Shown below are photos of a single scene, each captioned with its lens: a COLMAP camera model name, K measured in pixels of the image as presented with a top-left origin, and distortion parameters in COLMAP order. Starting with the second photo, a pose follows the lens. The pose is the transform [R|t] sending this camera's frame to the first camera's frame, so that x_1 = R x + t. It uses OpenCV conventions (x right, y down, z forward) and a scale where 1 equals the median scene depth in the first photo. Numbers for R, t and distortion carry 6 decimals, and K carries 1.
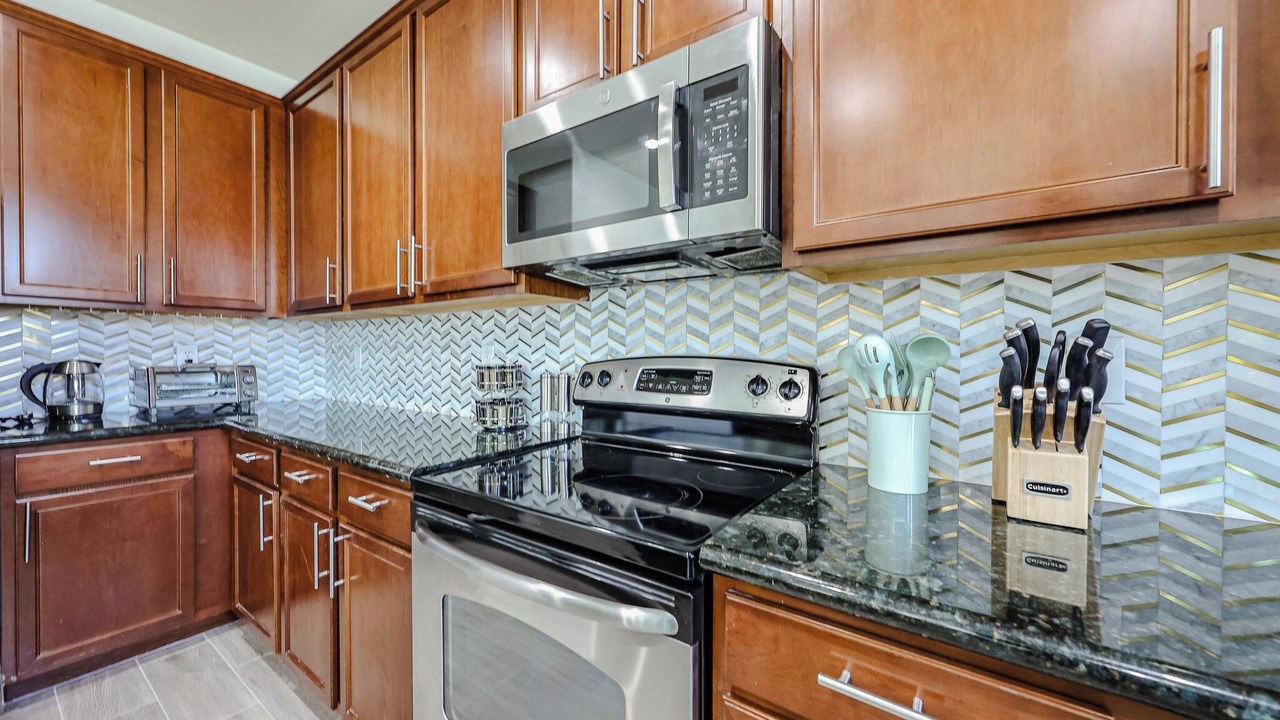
lens RADIAL K [[466.1, 0, 647.0], [0, 466.1, 352.0], [0, 0, 1]] dist [0.005880, -0.000346]
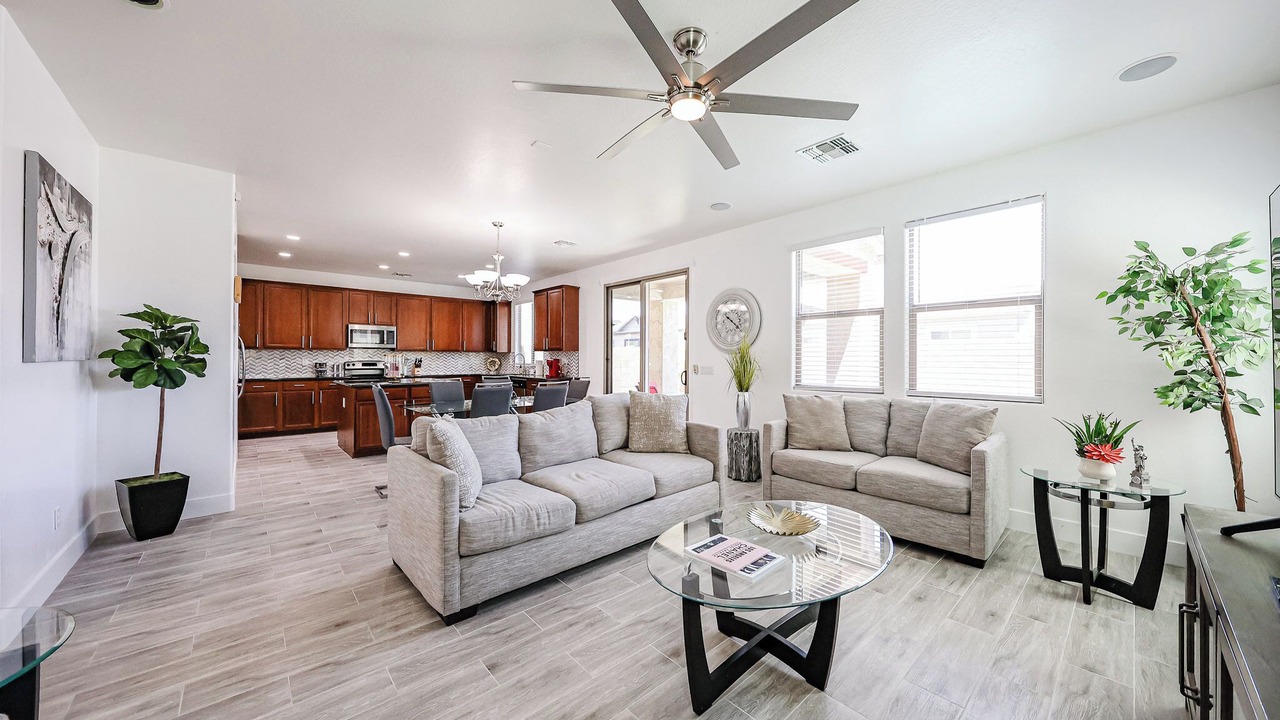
lens RADIAL K [[444.0, 0, 640.4], [0, 444.0, 356.1], [0, 0, 1]] dist [0.005545, -0.000016]
pose [[0.225226, 0.004671, 0.974295, -5.316839], [-0.005573, 0.999978, -0.003506, -0.056085], [-0.974291, -0.004640, 0.225247, -4.230276]]
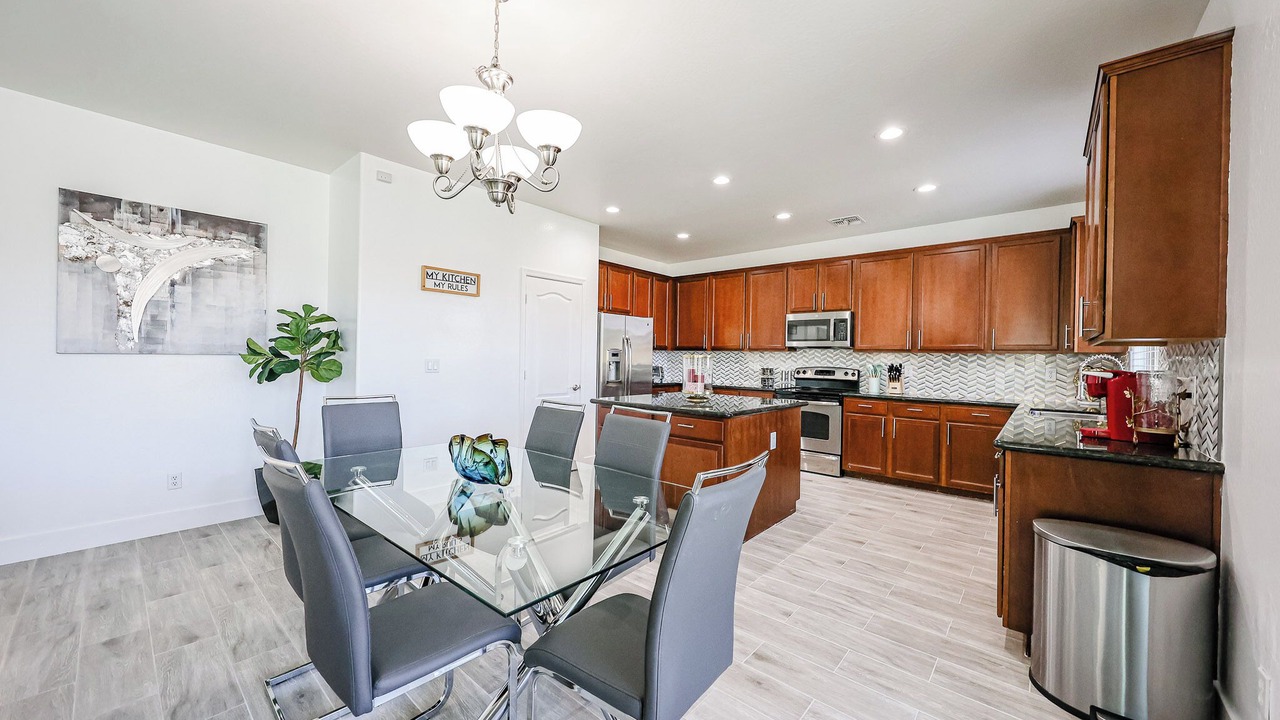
lens RADIAL K [[466.1, 0, 637.7], [0, 466.1, 357.2], [0, 0, 1]] dist [0.005880, -0.000346]
pose [[0.993676, 0.016002, -0.111138, -1.216939], [-0.016088, 0.999871, 0.000126, -0.056309], [0.111126, 0.001662, 0.993805, -3.573986]]
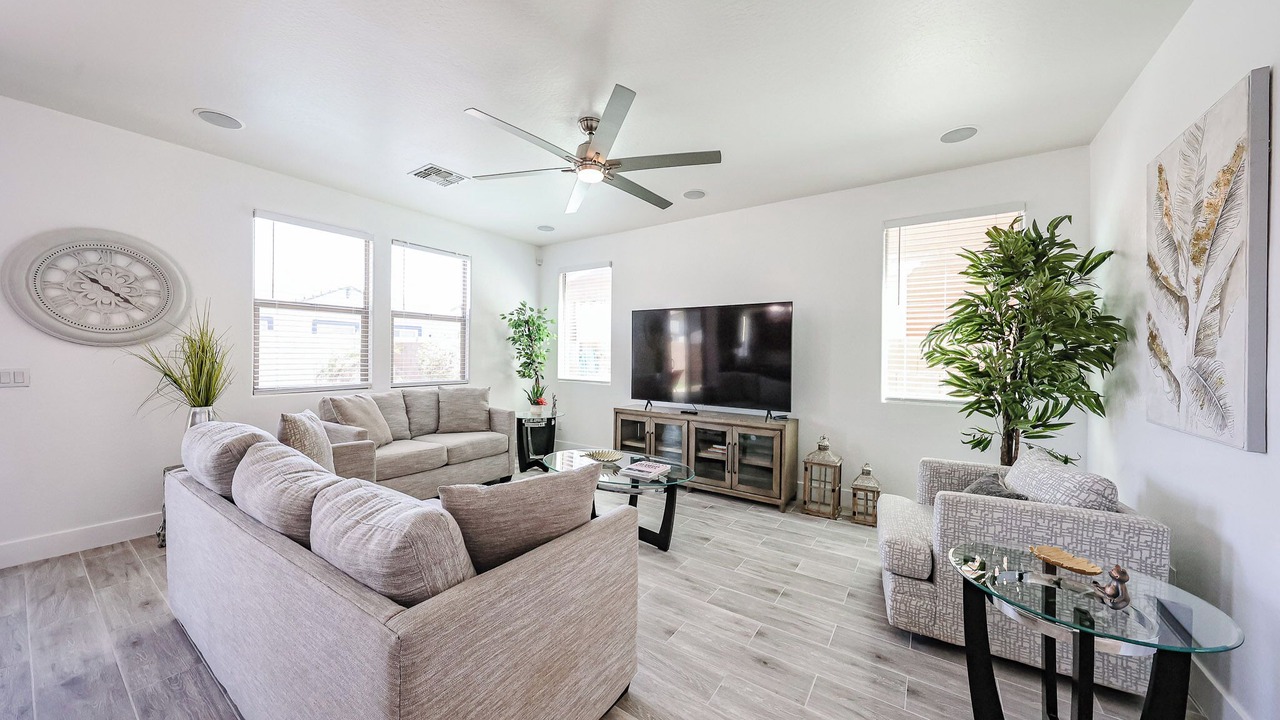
lens RADIAL K [[422.7, 0, 638.7], [0, 422.7, 360.7], [0, 0, 1]] dist [0.001083, 0.000006]
pose [[-0.999772, -0.013456, -0.016574, -3.883619], [-0.013635, 0.999849, 0.010733, -0.084698], [0.016427, 0.010957, -0.999805, -1.913586]]
